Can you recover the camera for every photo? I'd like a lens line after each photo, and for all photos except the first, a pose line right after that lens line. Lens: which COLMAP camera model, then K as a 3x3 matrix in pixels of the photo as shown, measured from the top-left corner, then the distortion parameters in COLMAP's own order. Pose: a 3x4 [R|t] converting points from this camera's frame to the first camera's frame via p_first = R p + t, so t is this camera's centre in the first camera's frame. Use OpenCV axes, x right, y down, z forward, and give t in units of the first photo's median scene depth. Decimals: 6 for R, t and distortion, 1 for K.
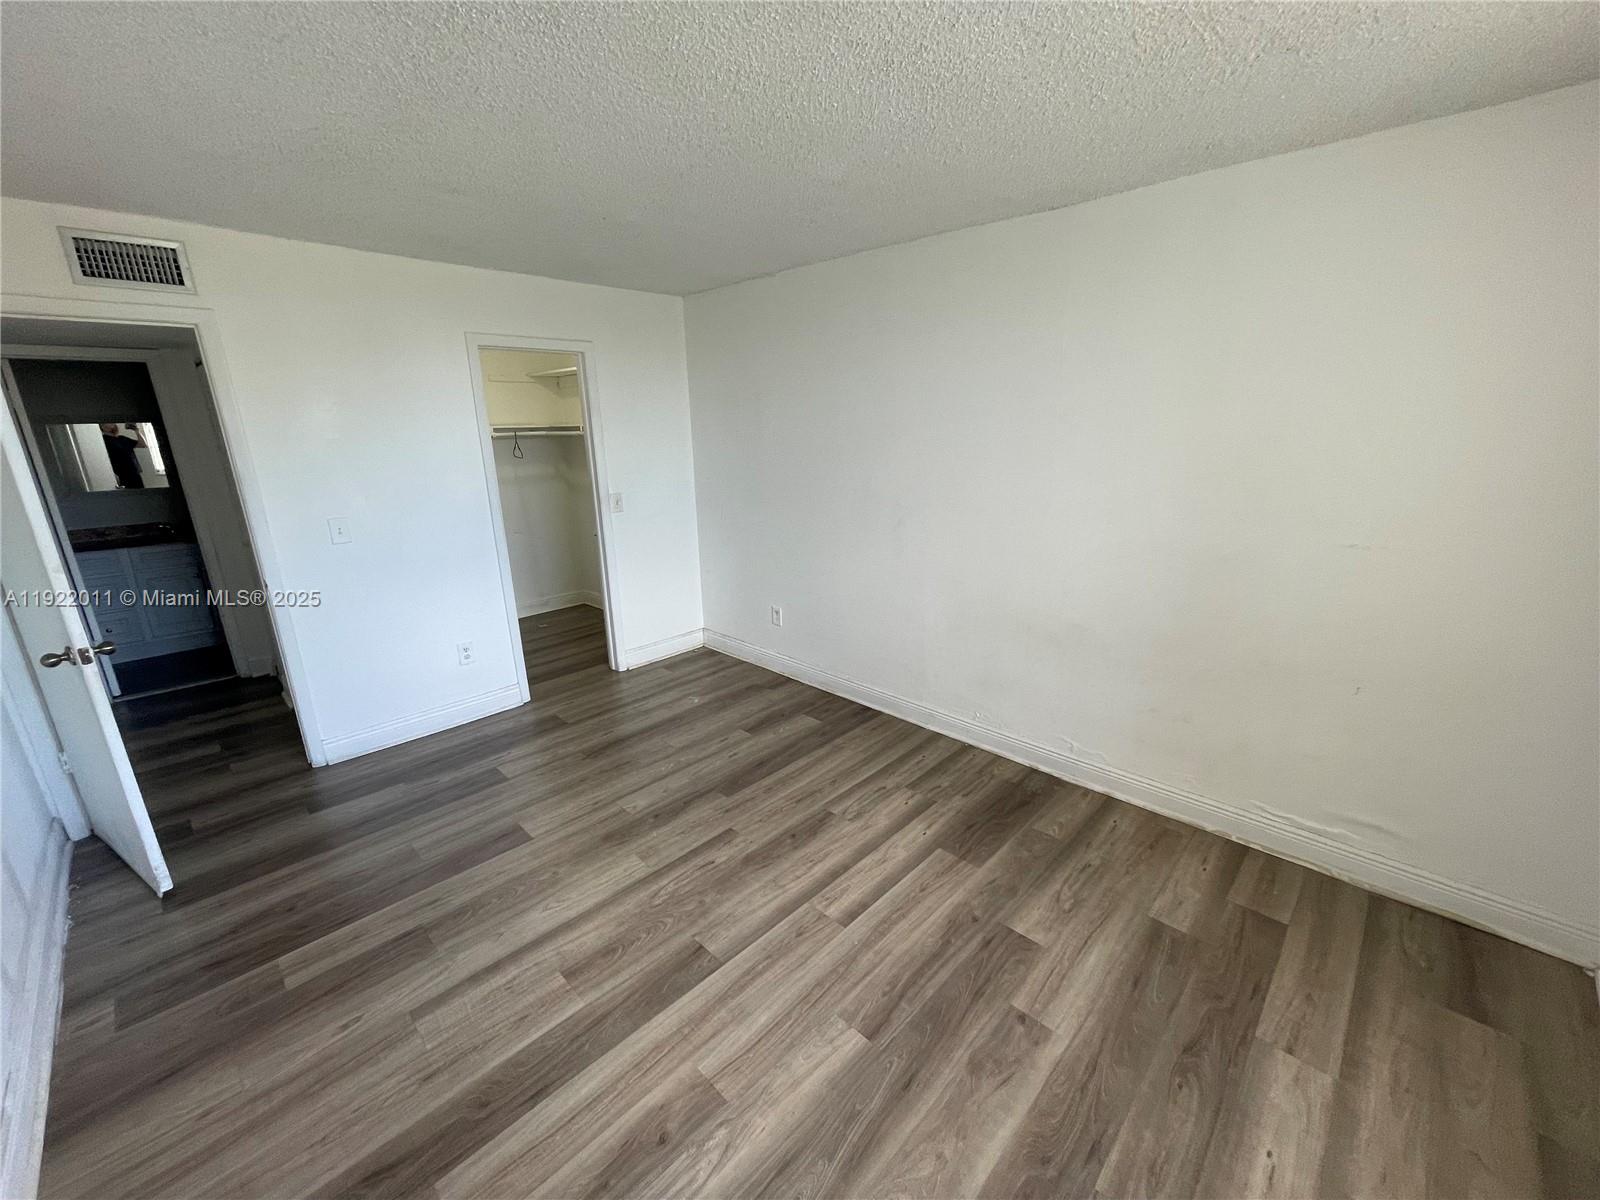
lens RADIAL K [[642.9, 0, 797.1], [0, 642.9, 596.1], [0, 0, 1]] dist [0.004043, -0.000053]
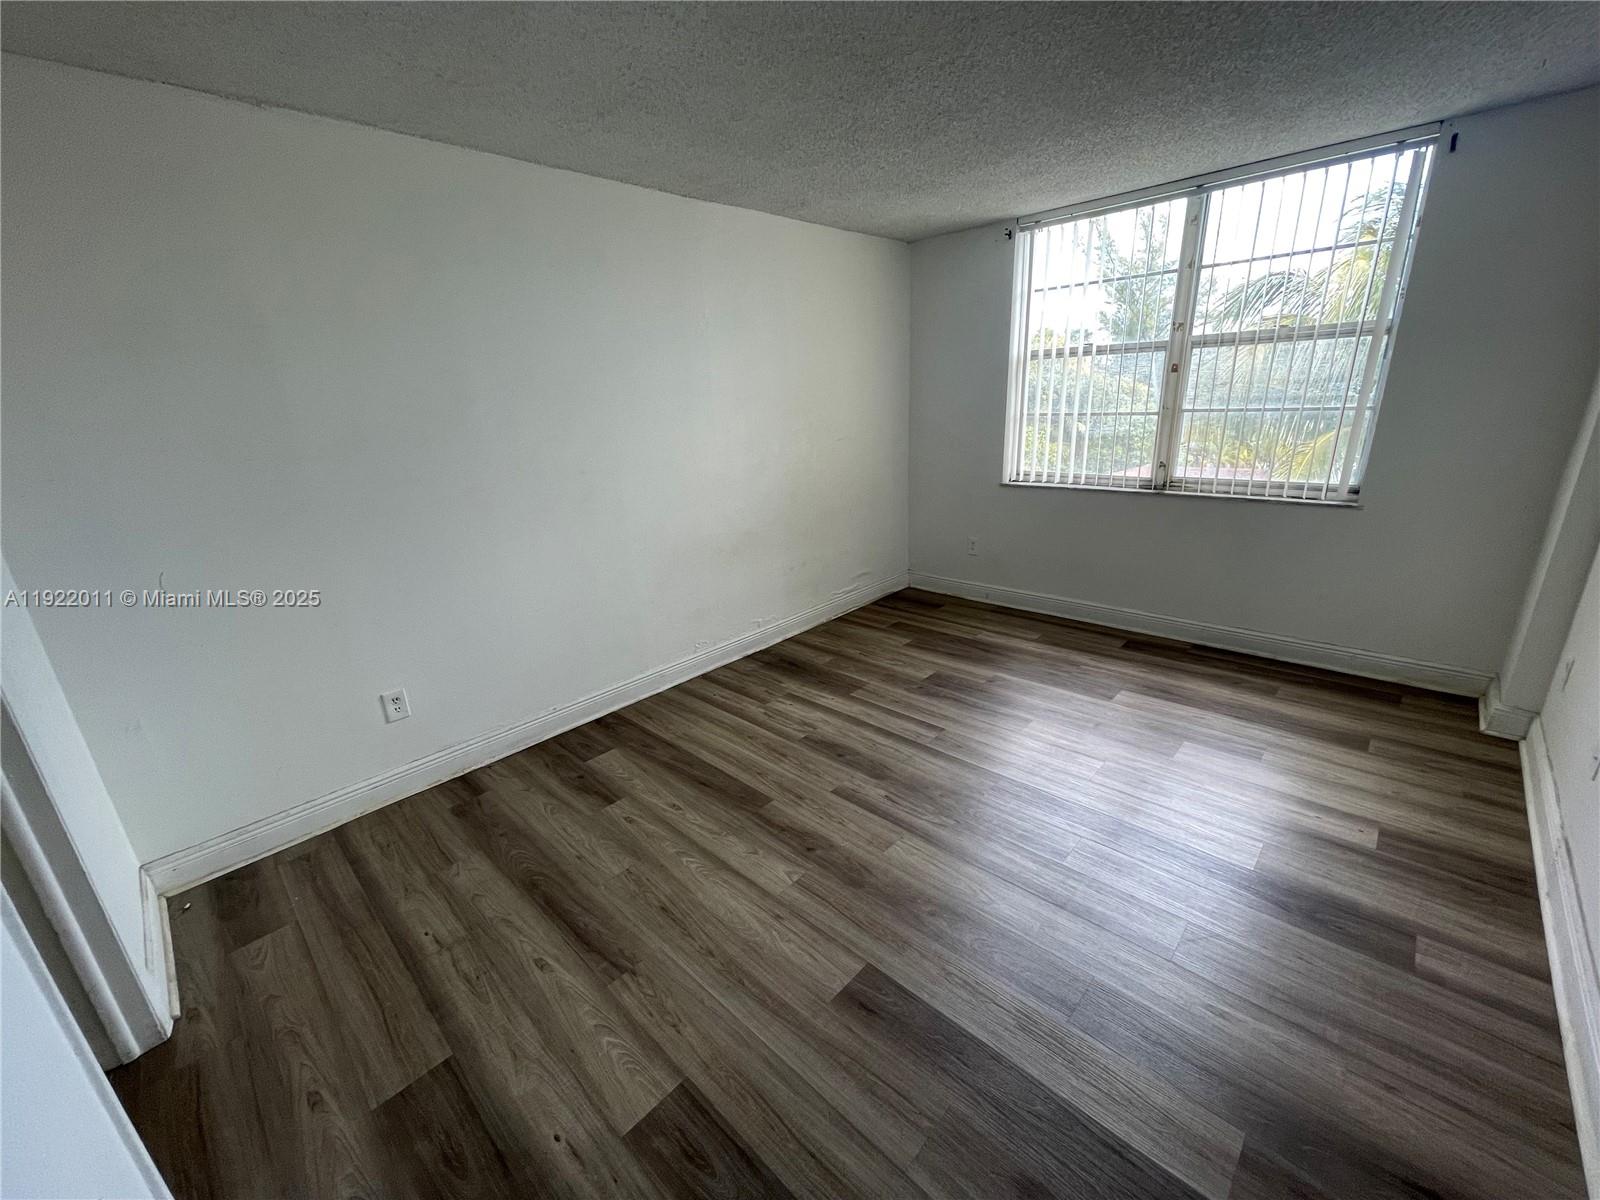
lens RADIAL K [[642.9, 0, 795.6], [0, 642.9, 607.2], [0, 0, 1]] dist [0.004043, -0.000053]
pose [[-0.008389, -0.300839, 0.953638, -0.849146], [0.314587, 0.904455, 0.288091, -0.159138], [-0.949191, 0.302420, 0.087052, 0.815751]]
